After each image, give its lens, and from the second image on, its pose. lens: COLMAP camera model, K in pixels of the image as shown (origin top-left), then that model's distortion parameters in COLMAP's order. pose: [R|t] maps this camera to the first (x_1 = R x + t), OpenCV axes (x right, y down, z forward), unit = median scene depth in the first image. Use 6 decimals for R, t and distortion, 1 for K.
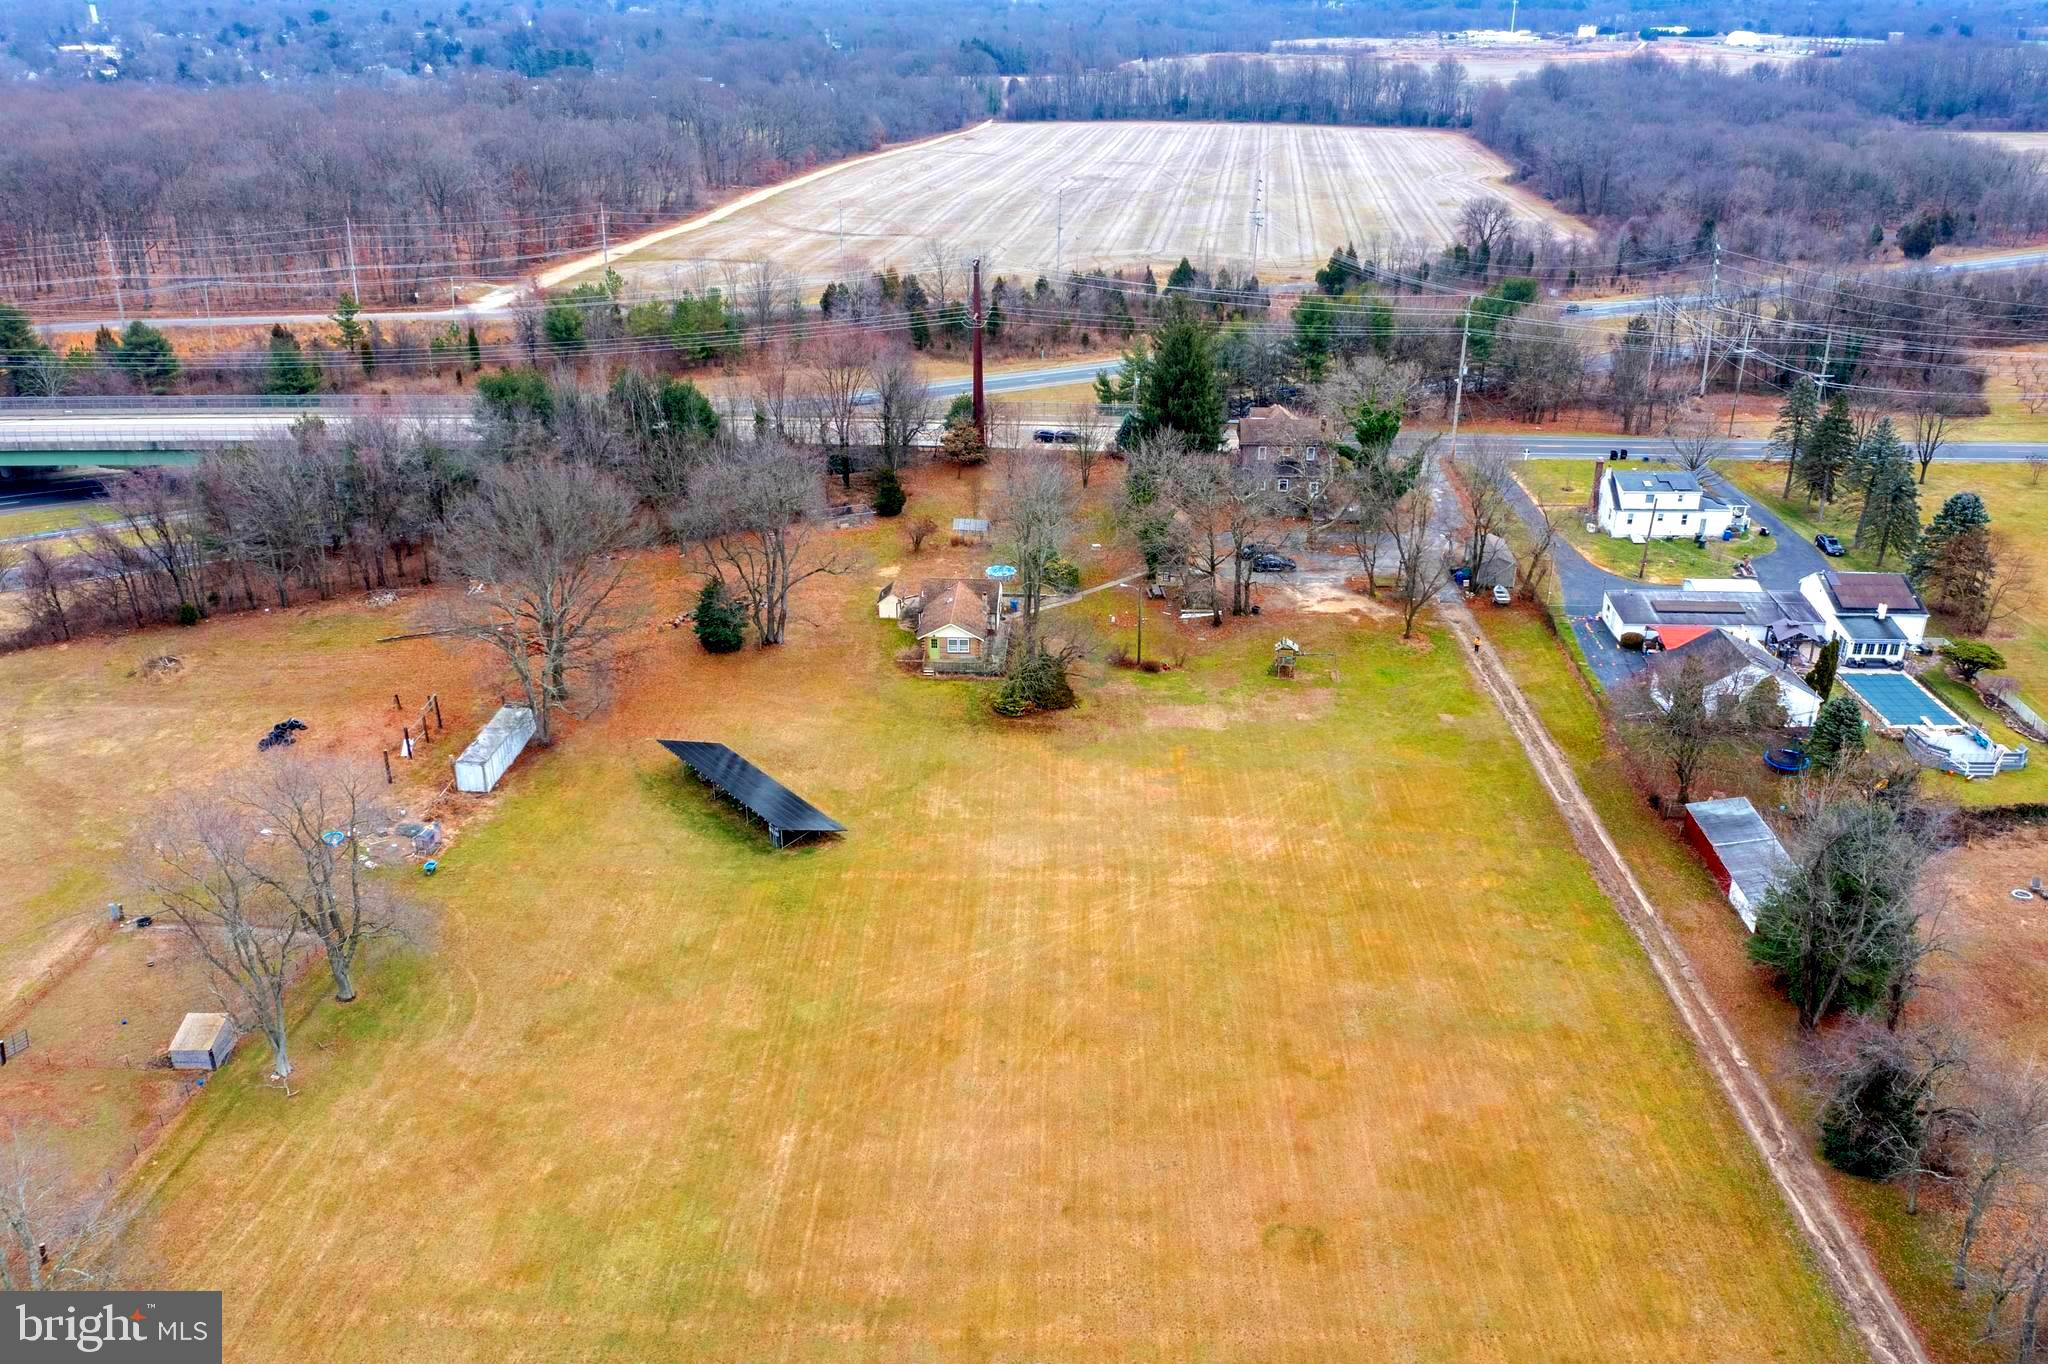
lens RADIAL K [[1630.4, 0, 1024.0], [0, 1630.4, 682.0], [0, 0, 1]] dist [-0.015041, 0.009608]
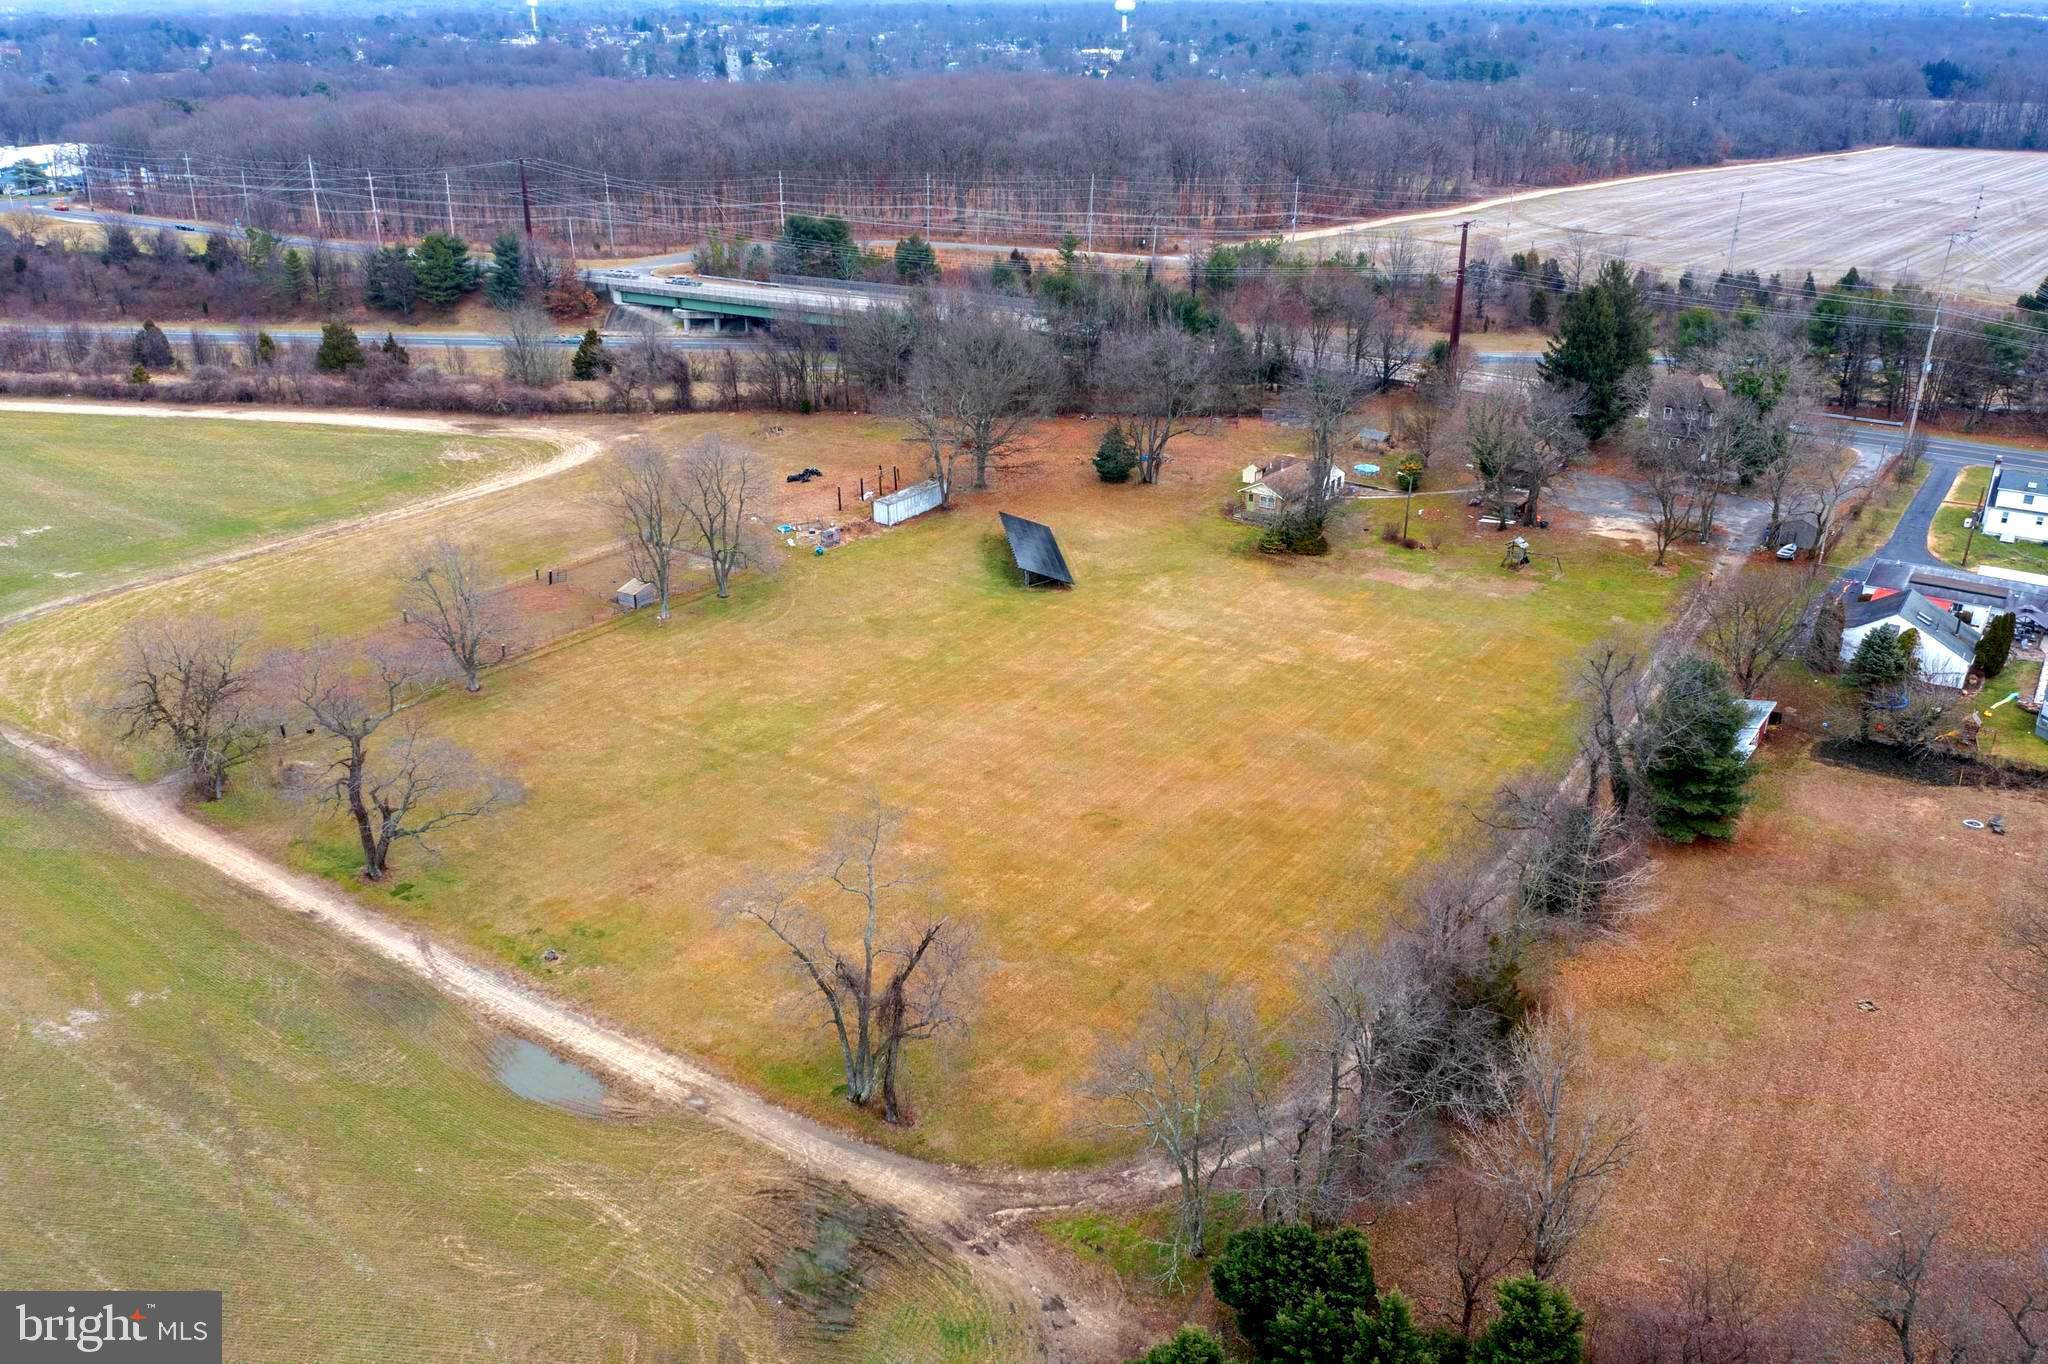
lens RADIAL K [[1630.4, 0, 1024.0], [0, 1630.4, 682.0], [0, 0, 1]] dist [-0.015041, 0.009608]
pose [[0.842362, 0.208665, -0.496876, 0.436282], [-0.213353, 0.975791, 0.048087, 0.088856], [0.494881, 0.065503, 0.866488, -0.169807]]
